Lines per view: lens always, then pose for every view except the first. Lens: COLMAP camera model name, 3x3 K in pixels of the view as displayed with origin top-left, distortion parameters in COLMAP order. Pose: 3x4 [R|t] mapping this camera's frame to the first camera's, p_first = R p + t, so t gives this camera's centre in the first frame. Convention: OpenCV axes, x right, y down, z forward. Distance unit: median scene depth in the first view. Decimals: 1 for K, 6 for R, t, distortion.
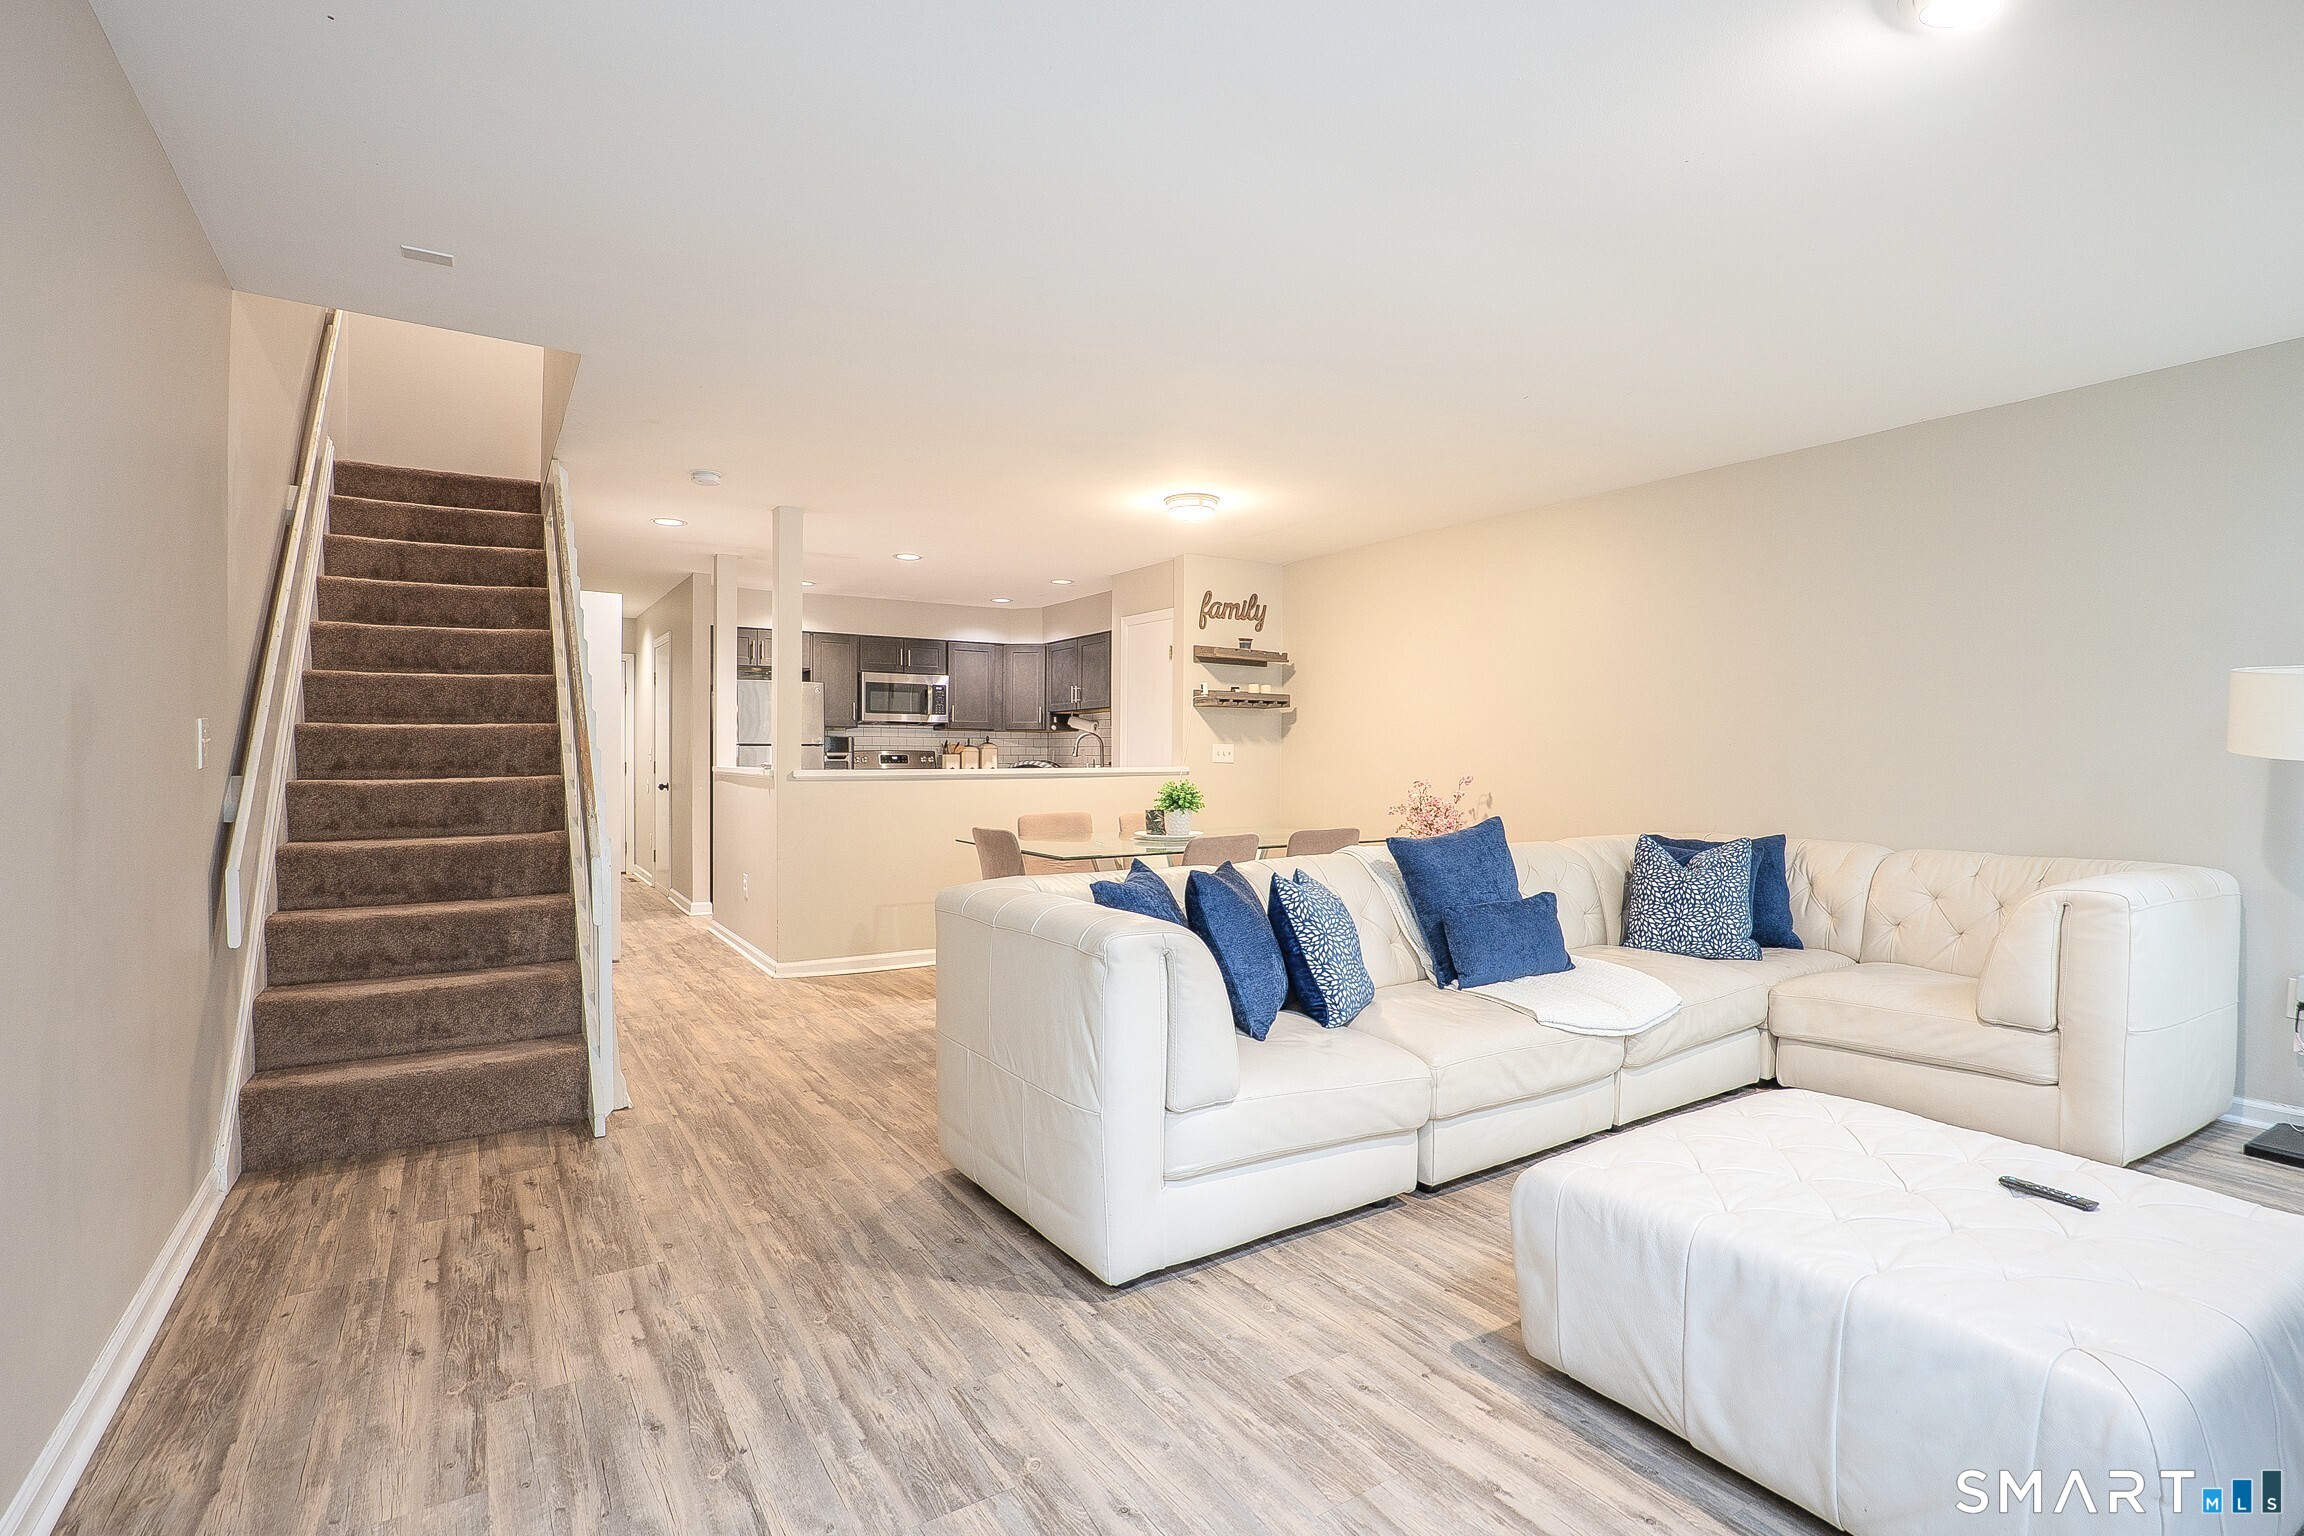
lens RADIAL K [[1115.8, 0, 1140.6], [0, 1115.8, 761.1], [0, 0, 1]] dist [-0.027220, 0.014102]
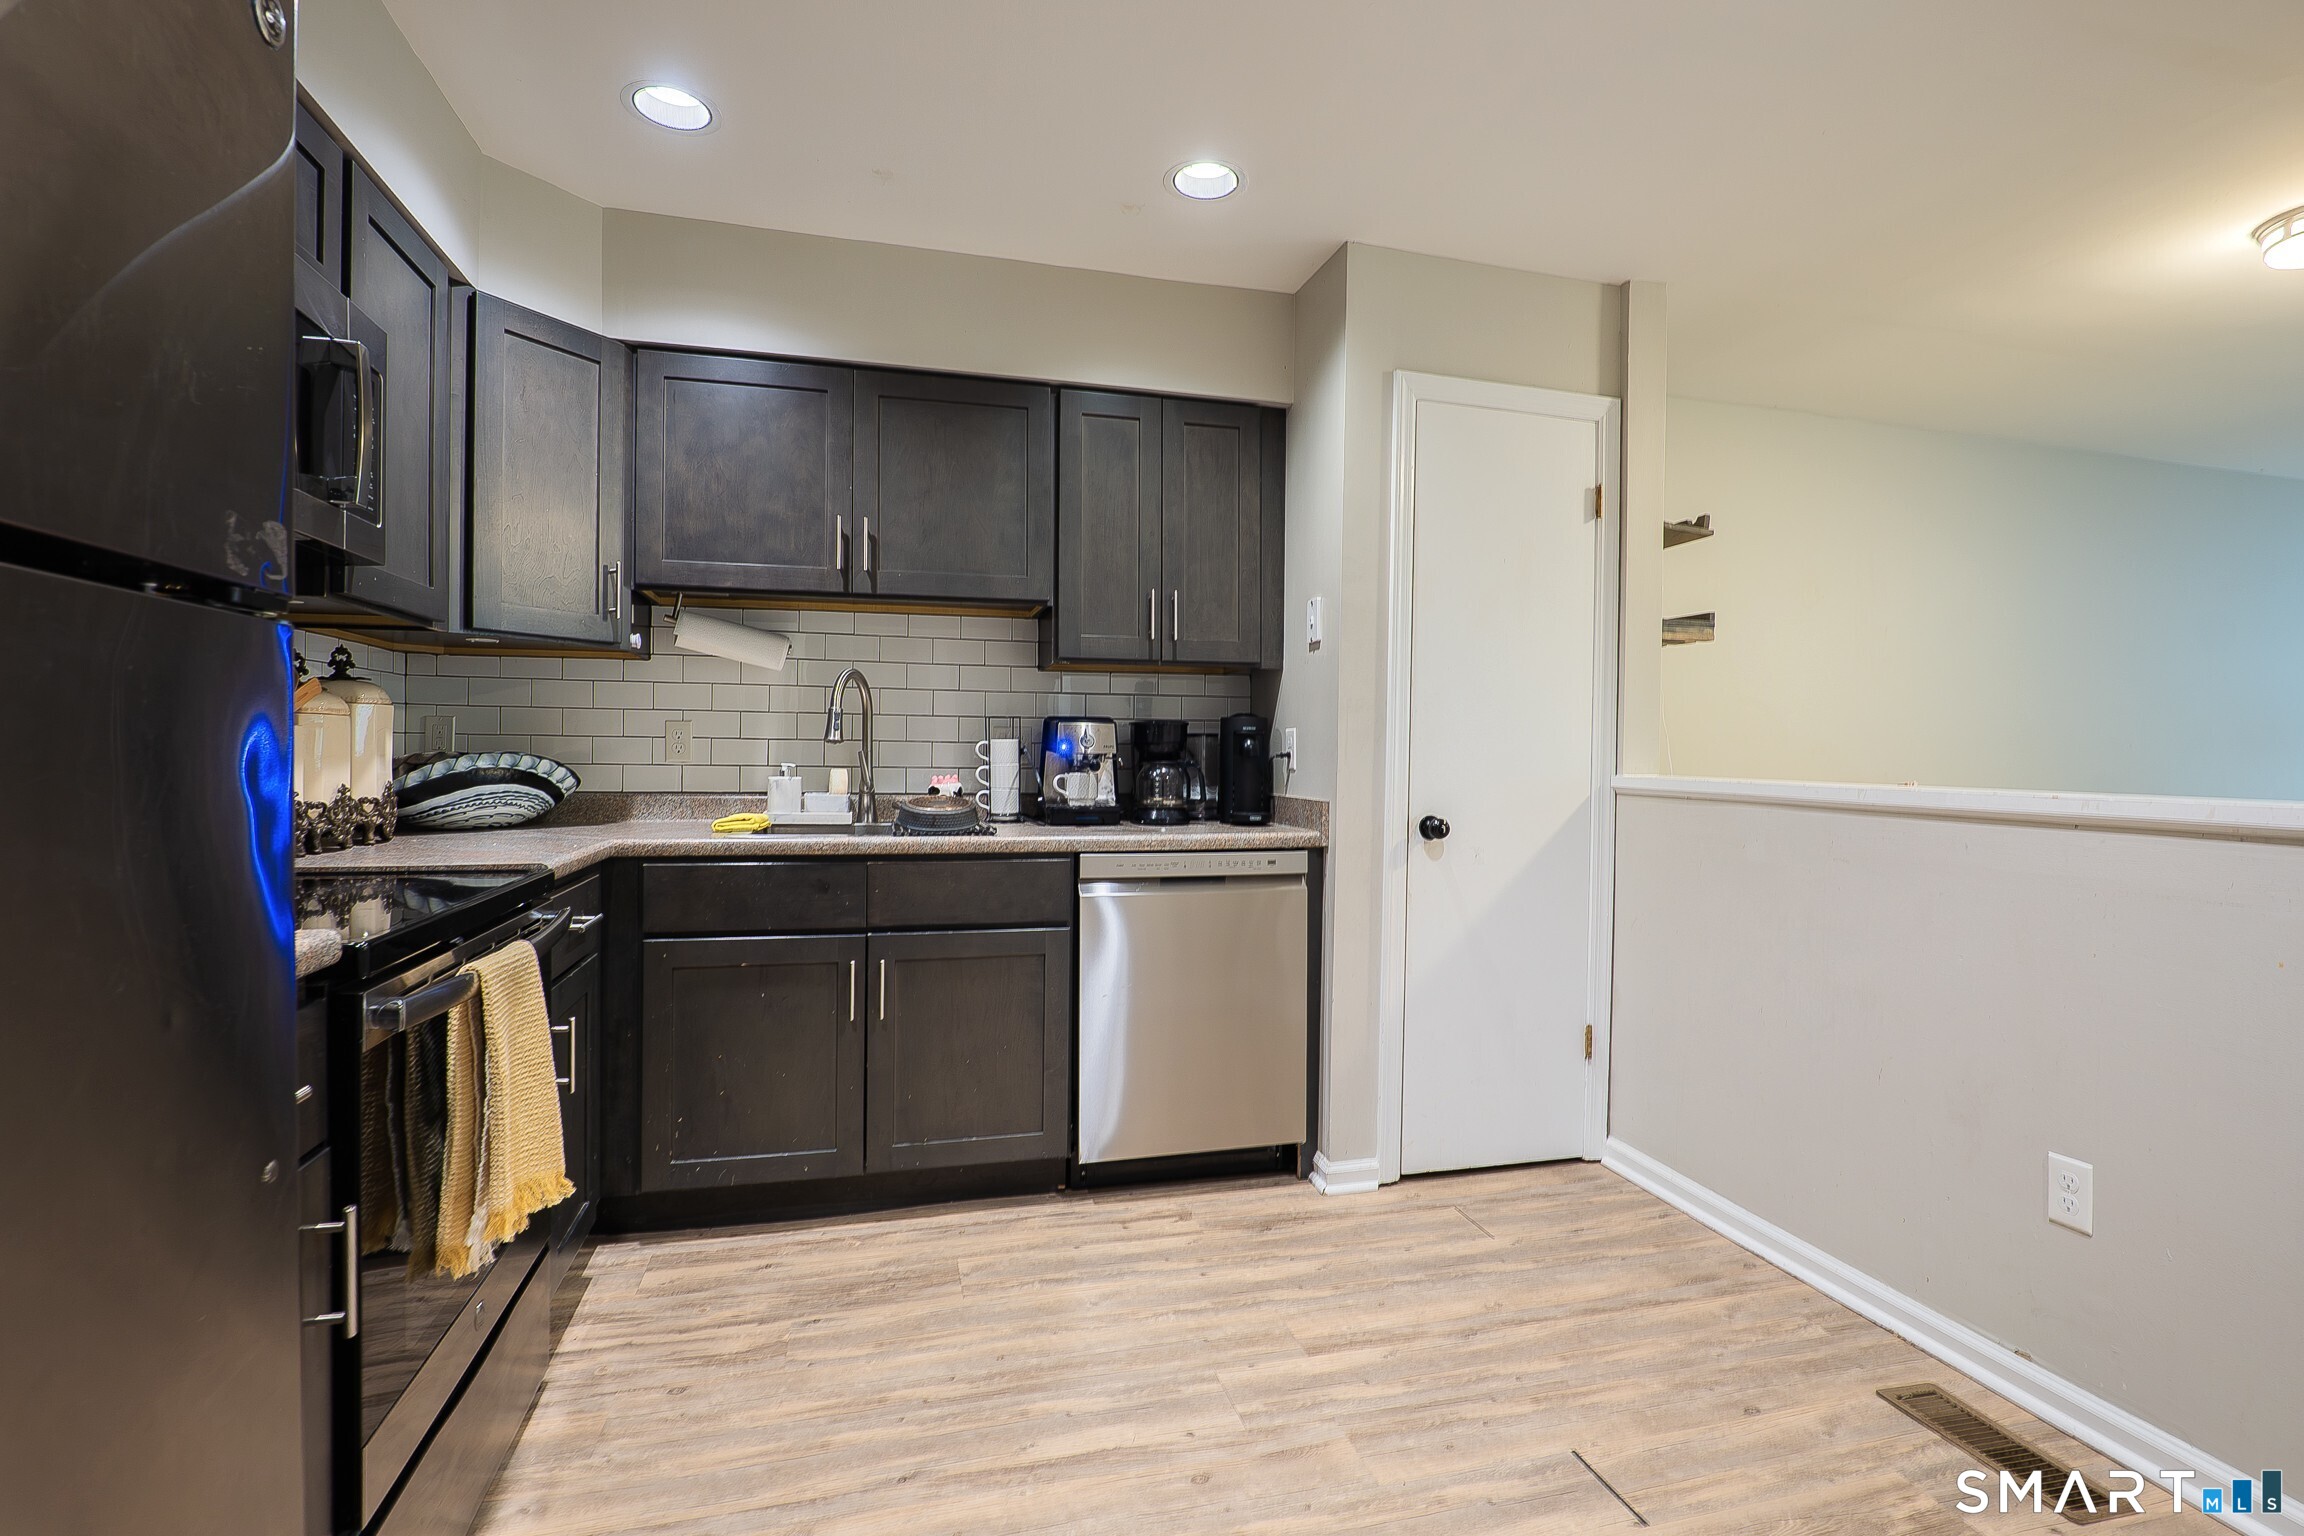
lens RADIAL K [[1115.8, 0, 1140.6], [0, 1115.8, 761.1], [0, 0, 1]] dist [-0.027220, 0.014102]
pose [[0.276662, -0.006819, 0.960943, -0.342426], [-0.006488, 0.999939, 0.008964, -0.002450], [-0.960945, -0.008714, 0.276600, 0.849166]]
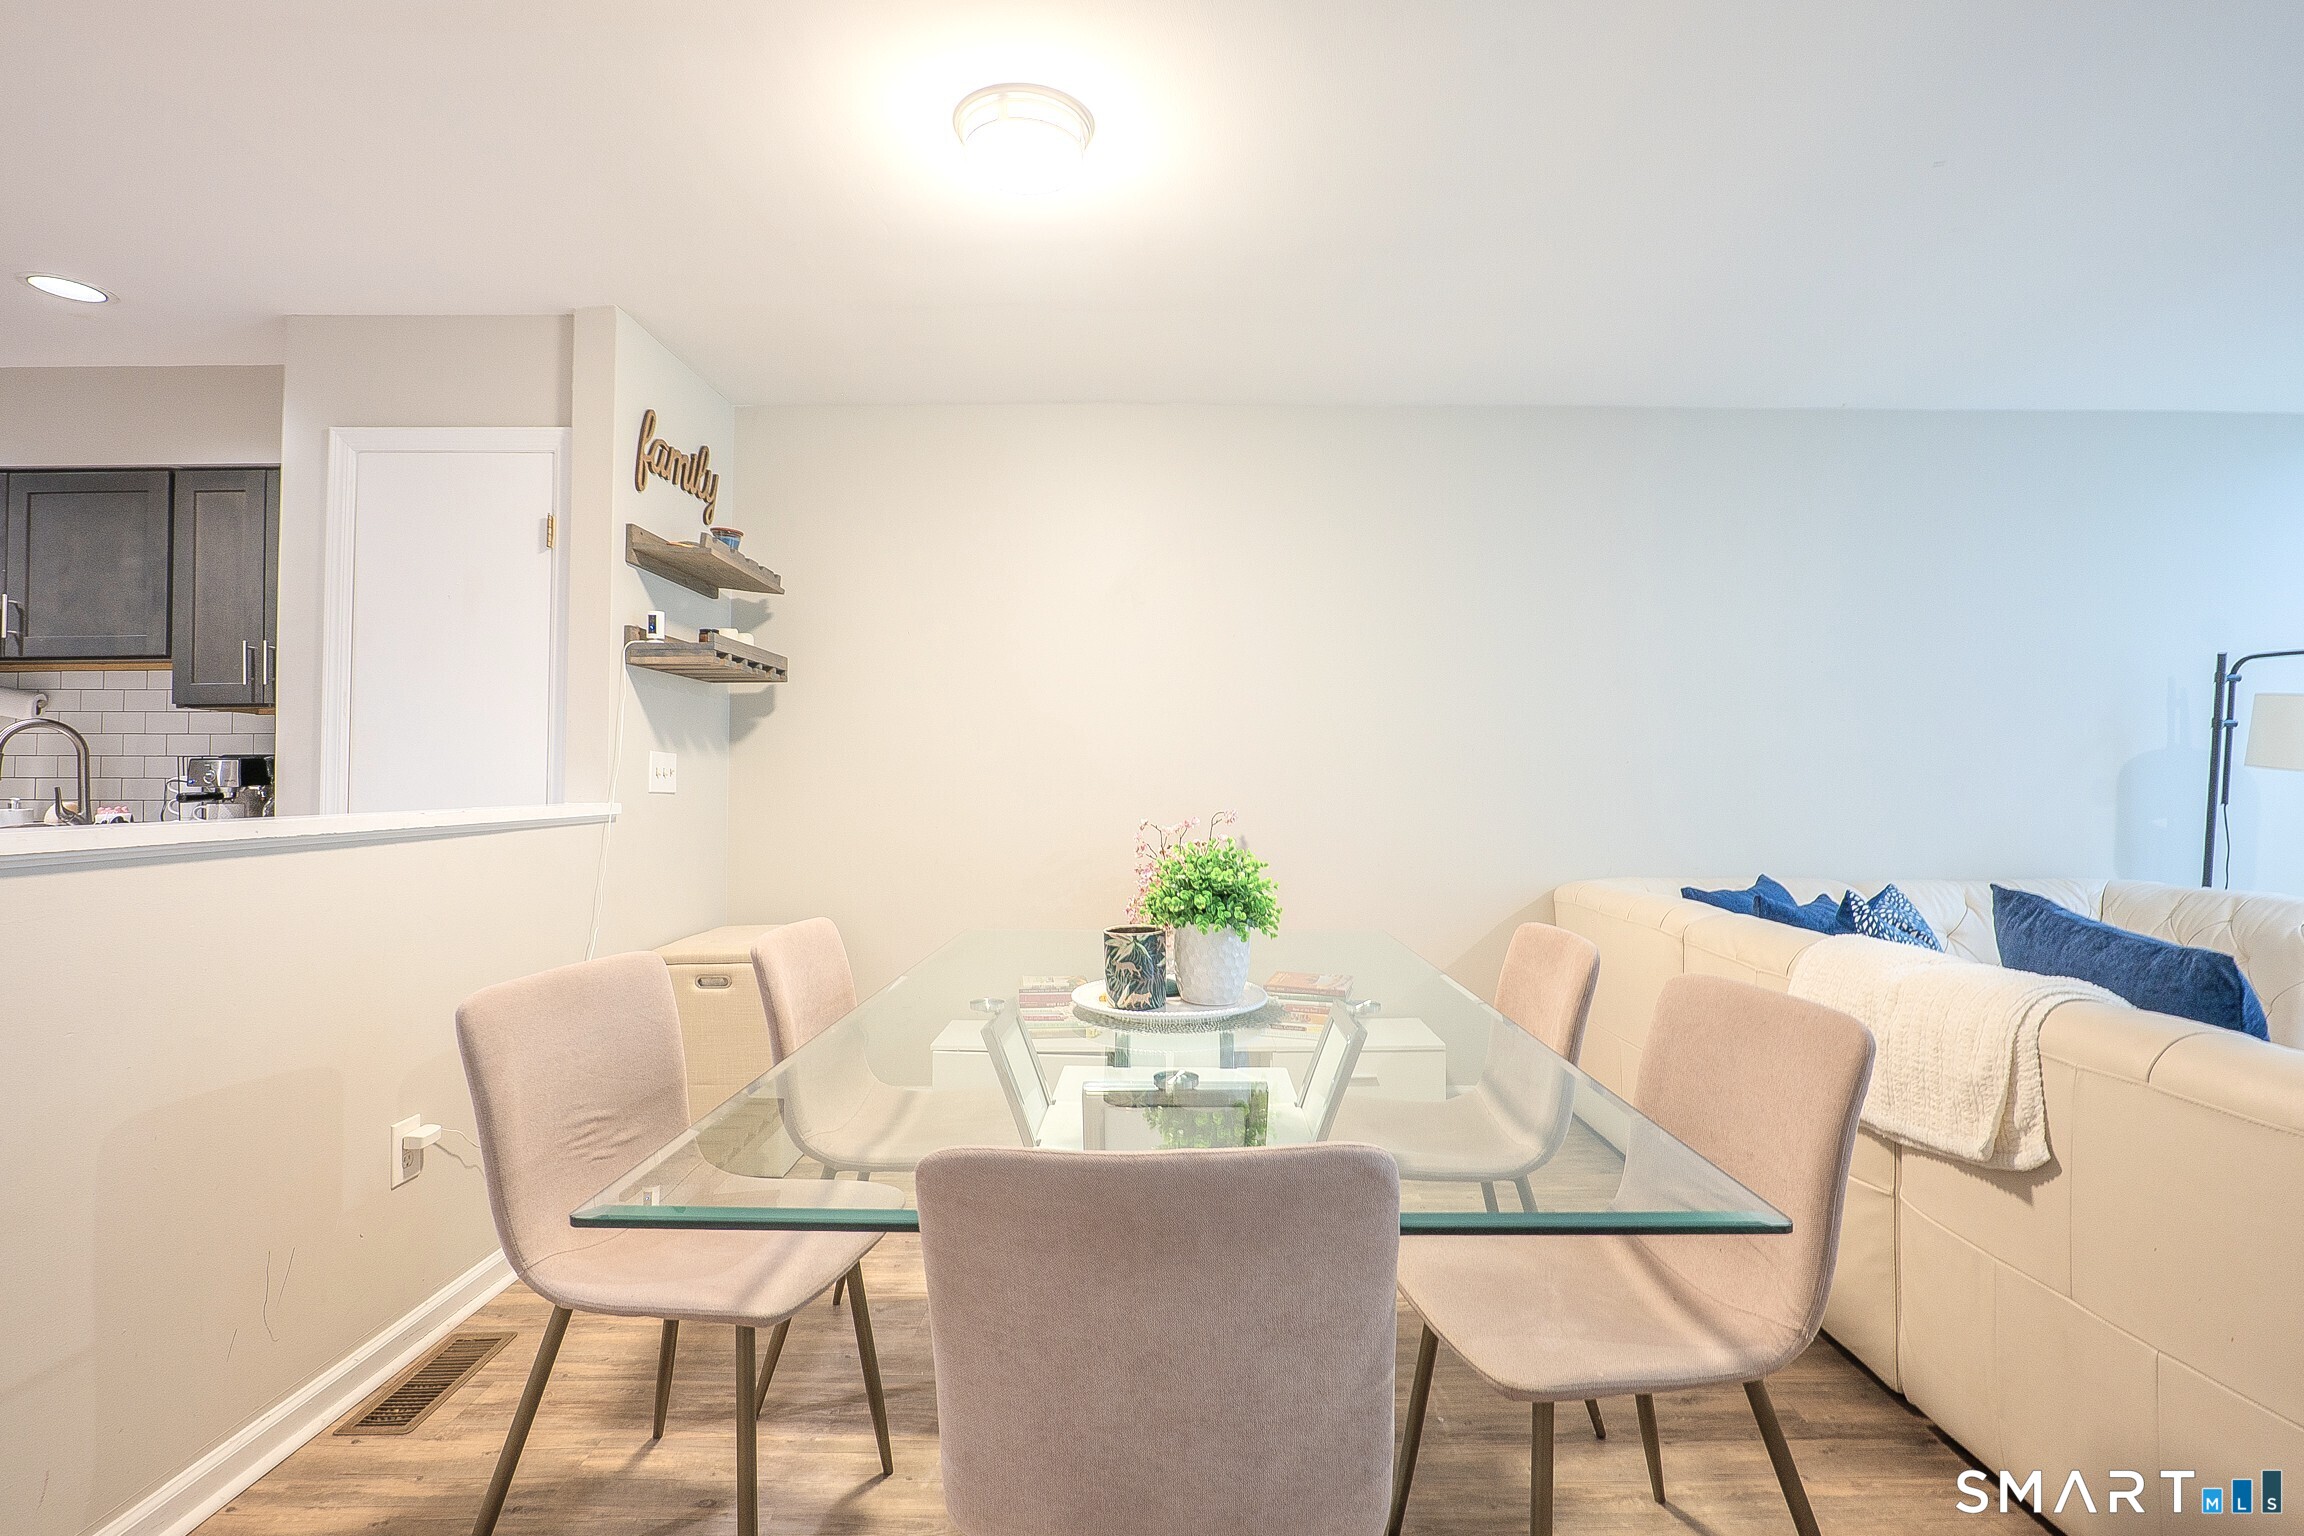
lens RADIAL K [[1115.8, 0, 1140.6], [0, 1115.8, 761.1], [0, 0, 1]] dist [-0.027220, 0.014102]
pose [[0.545638, 0.020493, 0.837771, -0.161943], [0.003012, 0.999647, -0.026414, 0.000624], [-0.838016, 0.016936, 0.545383, 0.475398]]
